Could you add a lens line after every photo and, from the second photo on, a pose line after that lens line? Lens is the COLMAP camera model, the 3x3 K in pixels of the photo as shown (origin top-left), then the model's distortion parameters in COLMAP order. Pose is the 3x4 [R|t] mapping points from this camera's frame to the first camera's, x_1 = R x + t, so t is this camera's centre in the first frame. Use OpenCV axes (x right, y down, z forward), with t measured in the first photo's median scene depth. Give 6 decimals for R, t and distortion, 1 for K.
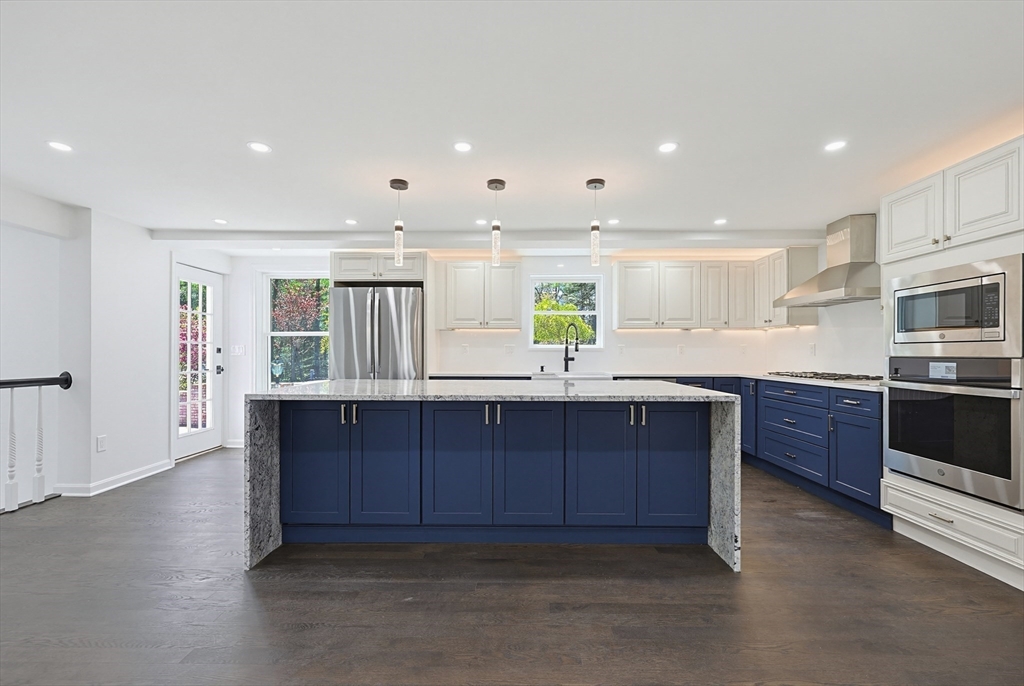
lens RADIAL K [[440.8, 0, 516.7], [0, 440.8, 352.5], [0, 0, 1]] dist [-0.002660, 0.000201]
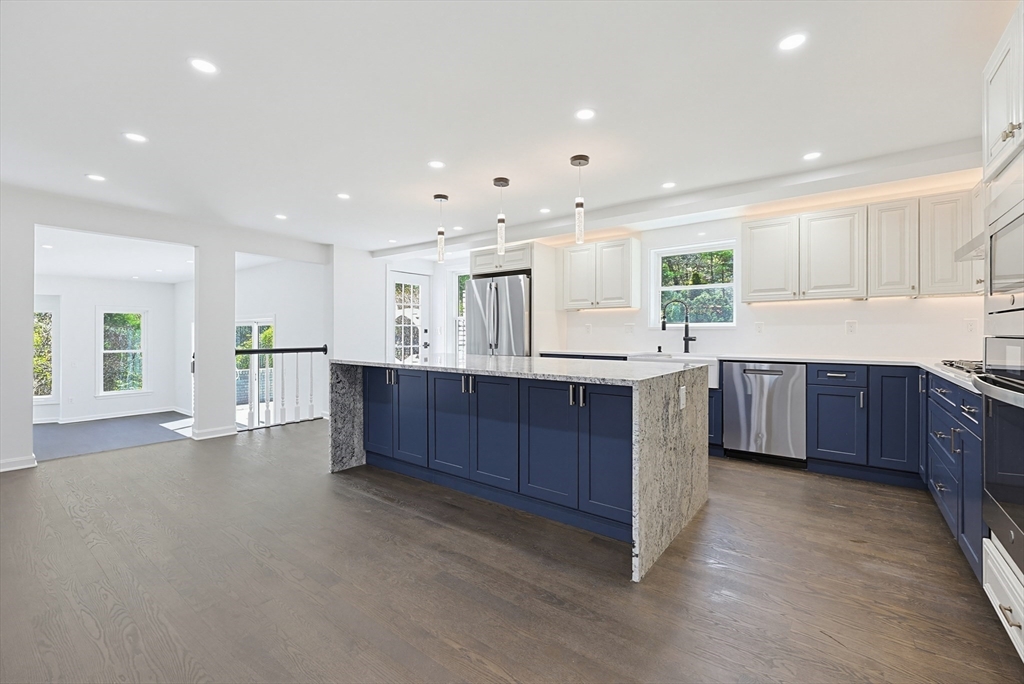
lens RADIAL K [[440.8, 0, 518.1], [0, 440.8, 333.5], [0, 0, 1]] dist [-0.002660, 0.000201]
pose [[0.797168, -0.001022, -0.603757, 0.588485], [0.002614, 0.999995, 0.001759, 0.002270], [0.603752, -0.002980, 0.797166, 0.114615]]
